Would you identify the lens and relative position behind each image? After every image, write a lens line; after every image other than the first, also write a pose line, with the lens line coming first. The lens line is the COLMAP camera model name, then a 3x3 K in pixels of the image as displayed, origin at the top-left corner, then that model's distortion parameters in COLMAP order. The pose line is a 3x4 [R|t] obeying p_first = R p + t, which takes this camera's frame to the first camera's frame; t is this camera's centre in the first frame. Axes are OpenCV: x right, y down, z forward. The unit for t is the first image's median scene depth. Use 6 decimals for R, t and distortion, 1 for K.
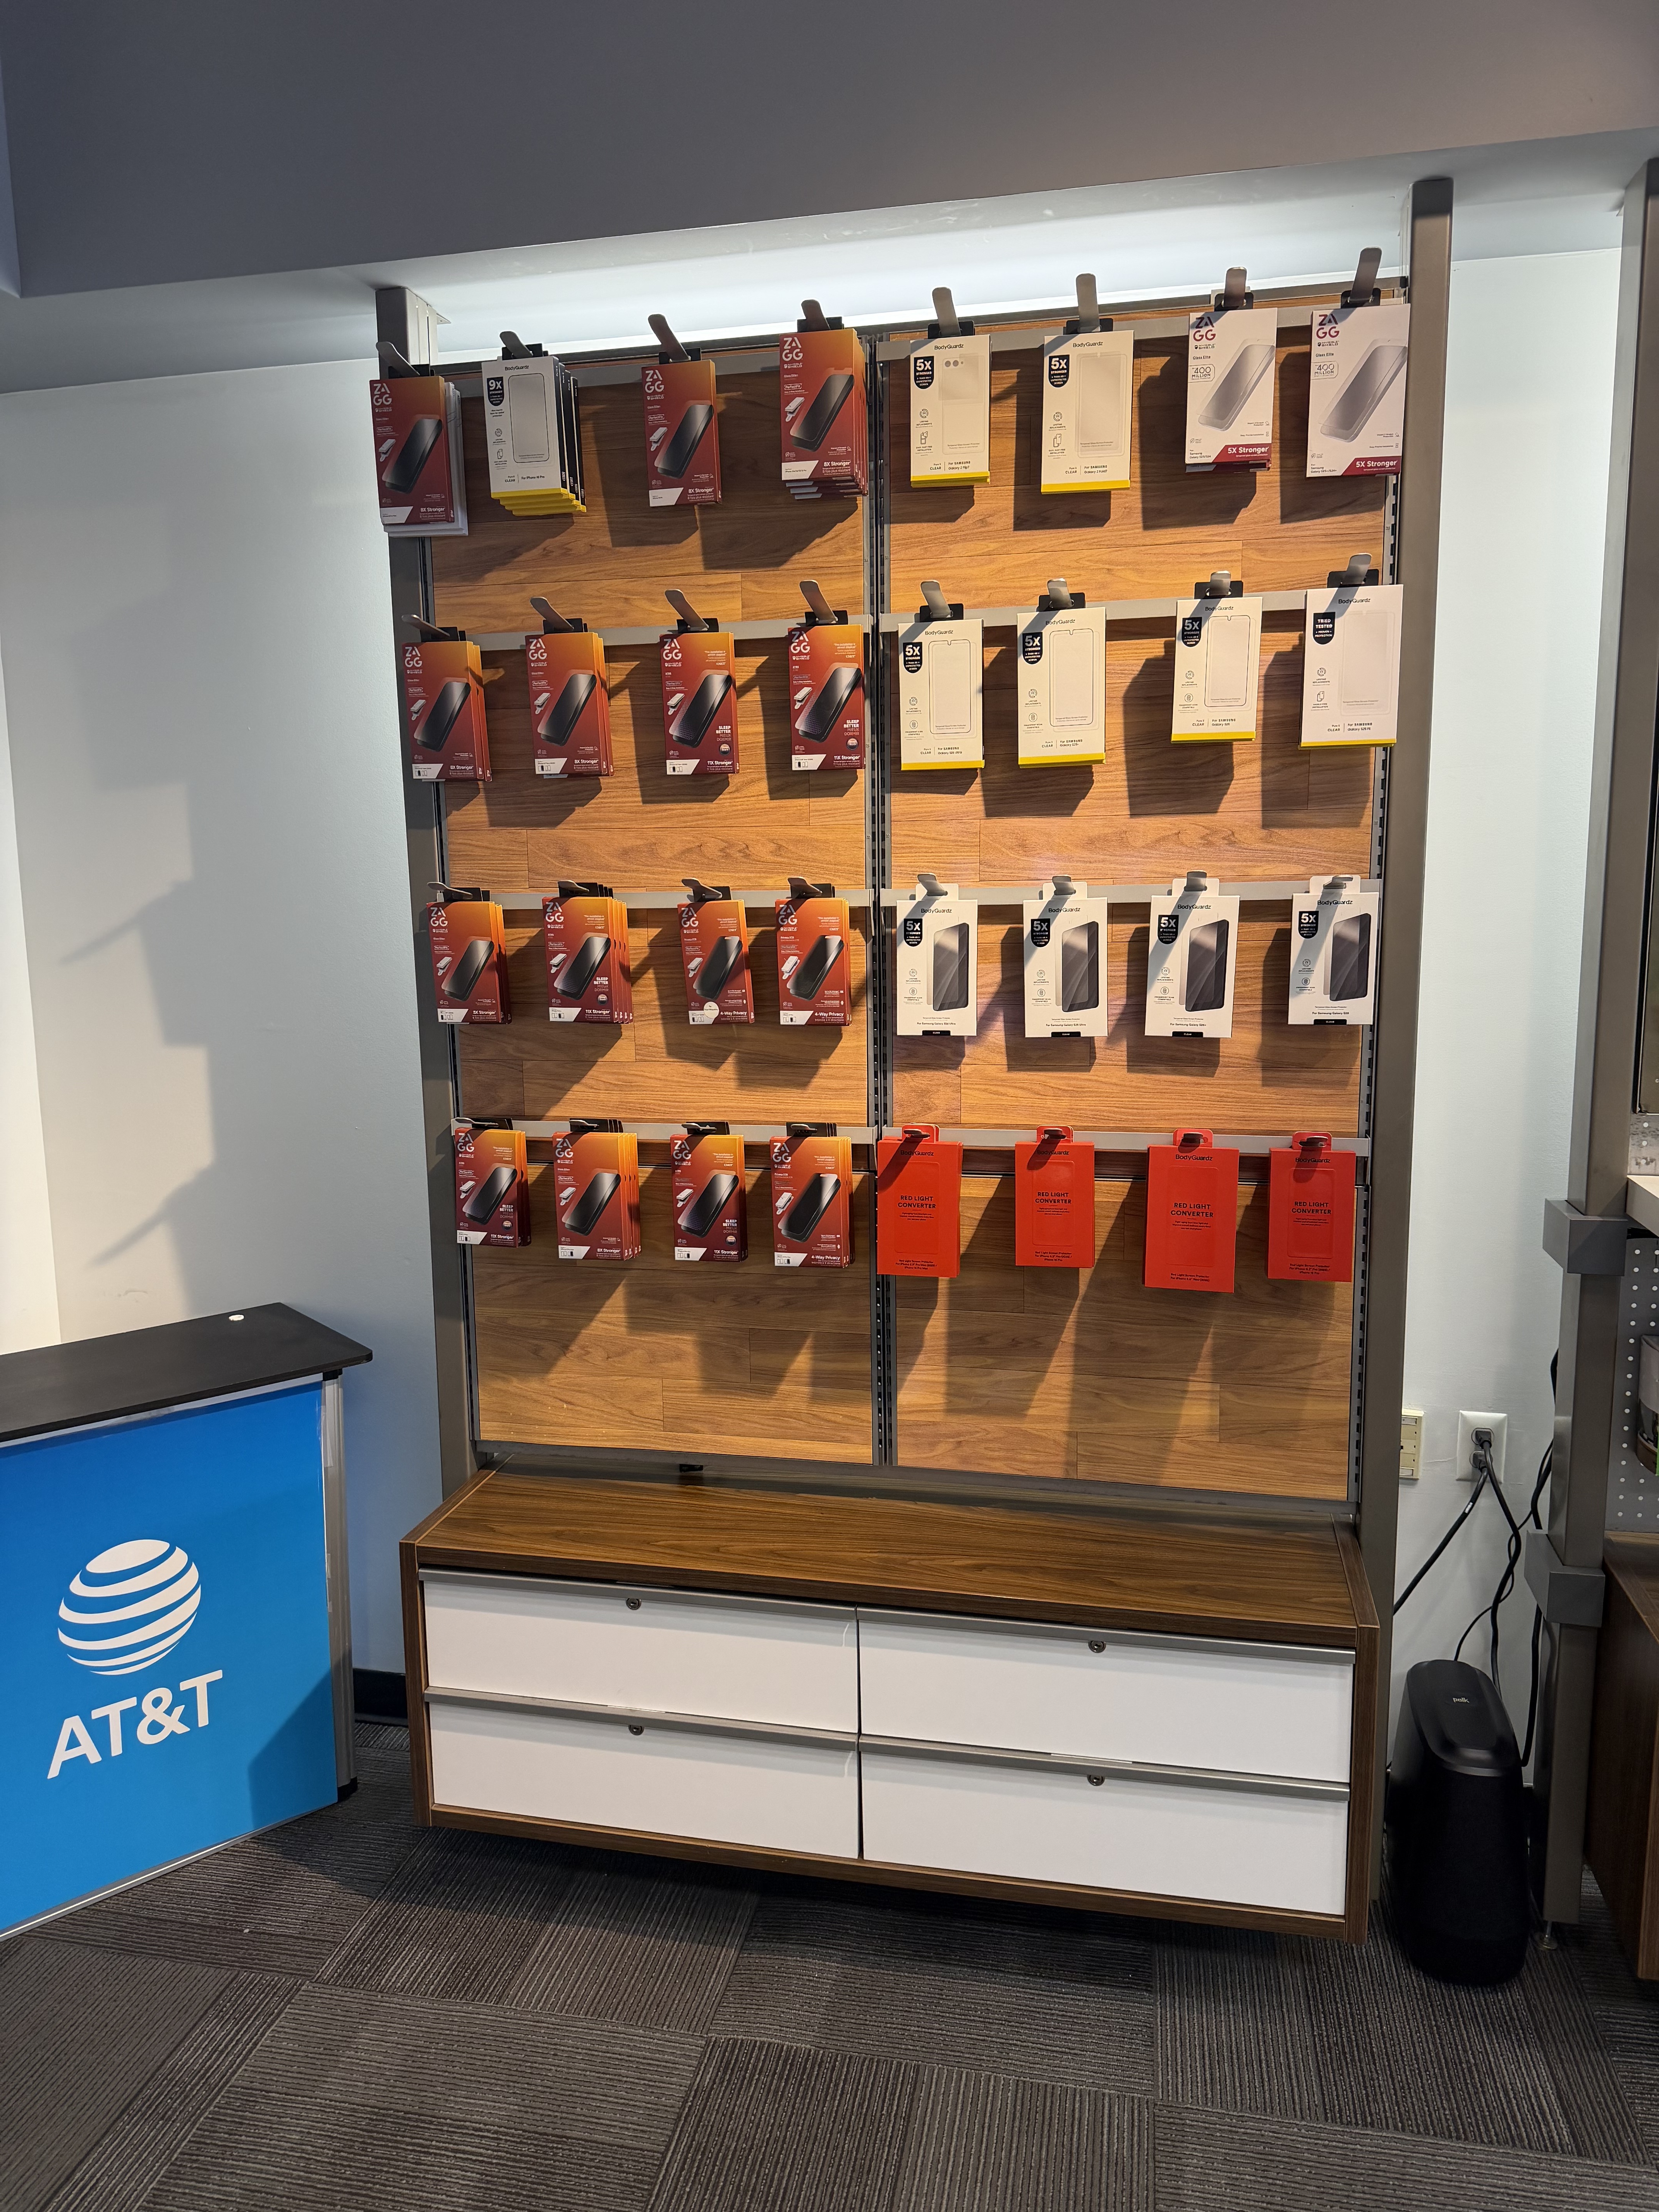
lens RADIAL K [[1560.2, 0, 840.7], [0, 1560.2, 1116.8], [0, 0, 1]] dist [0.019160, -0.013711]
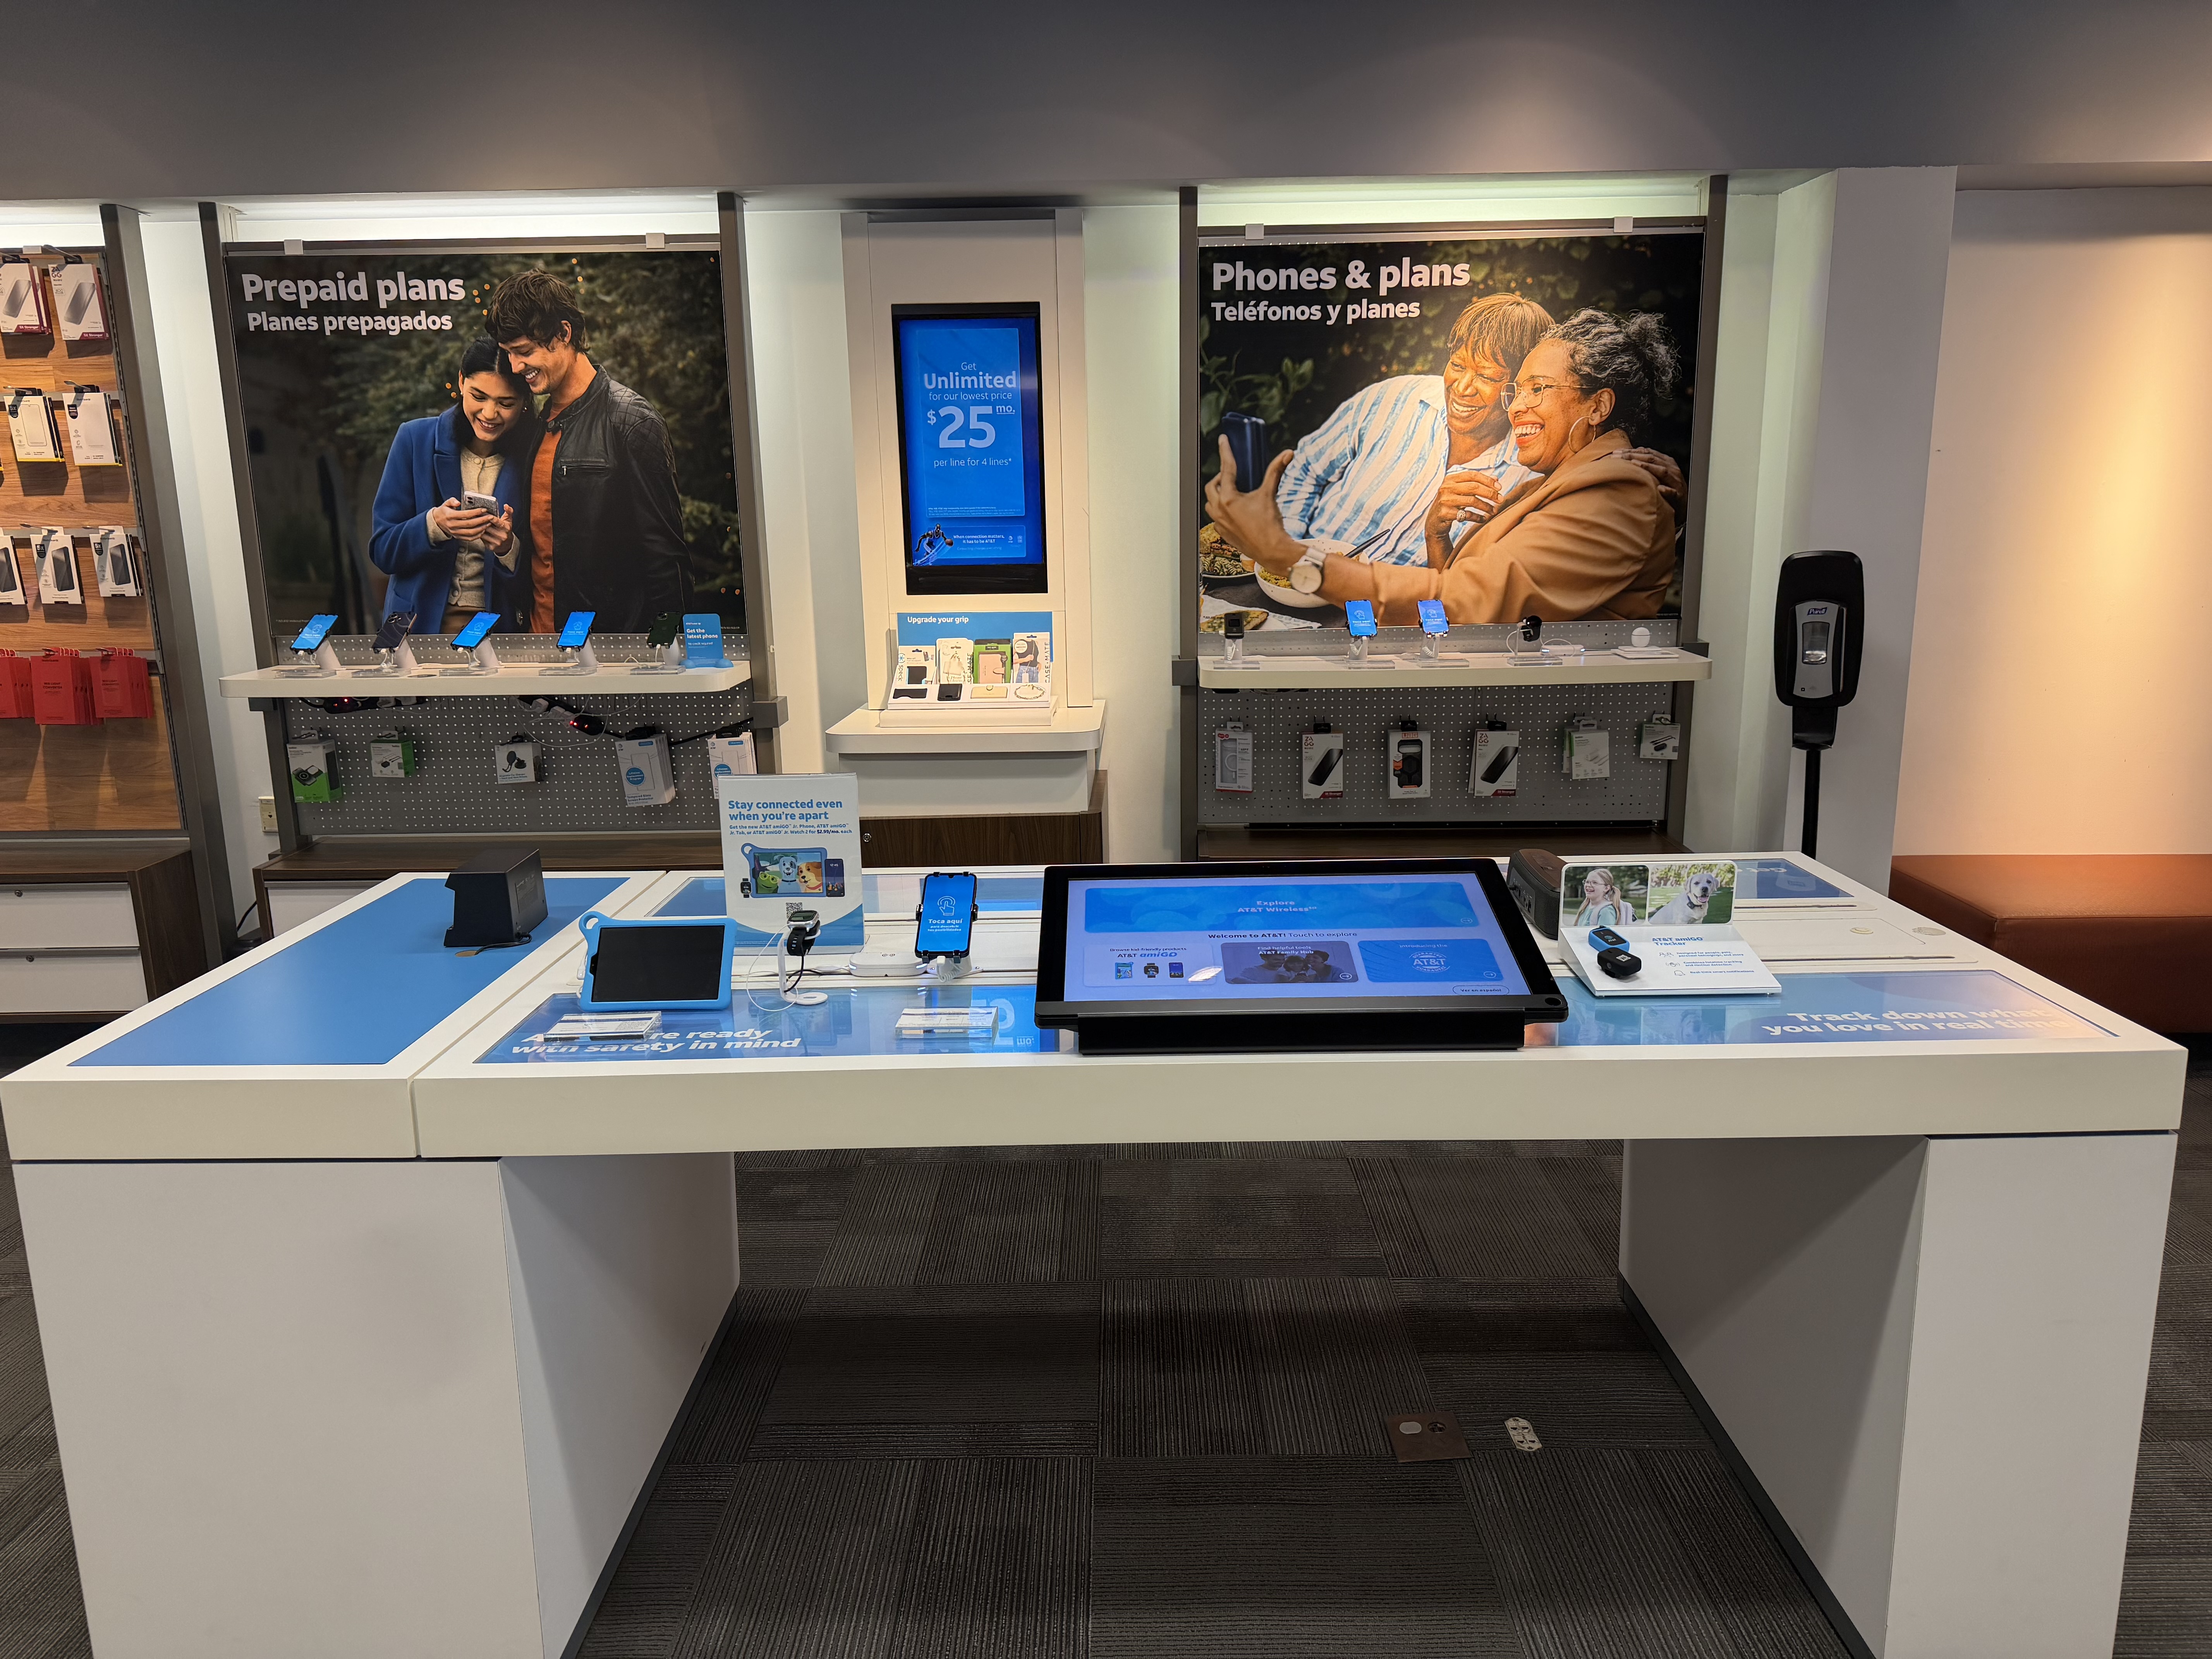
lens RADIAL K [[1560.2, 0, 1099.6], [0, 1560.2, 838.7], [0, 0, 1]] dist [0.019160, -0.013711]
pose [[0.976641, -0.042723, 0.210589, 1.110749], [0.030859, 0.997763, 0.059308, 0.177798], [-0.212652, -0.051424, 0.975774, -1.333862]]
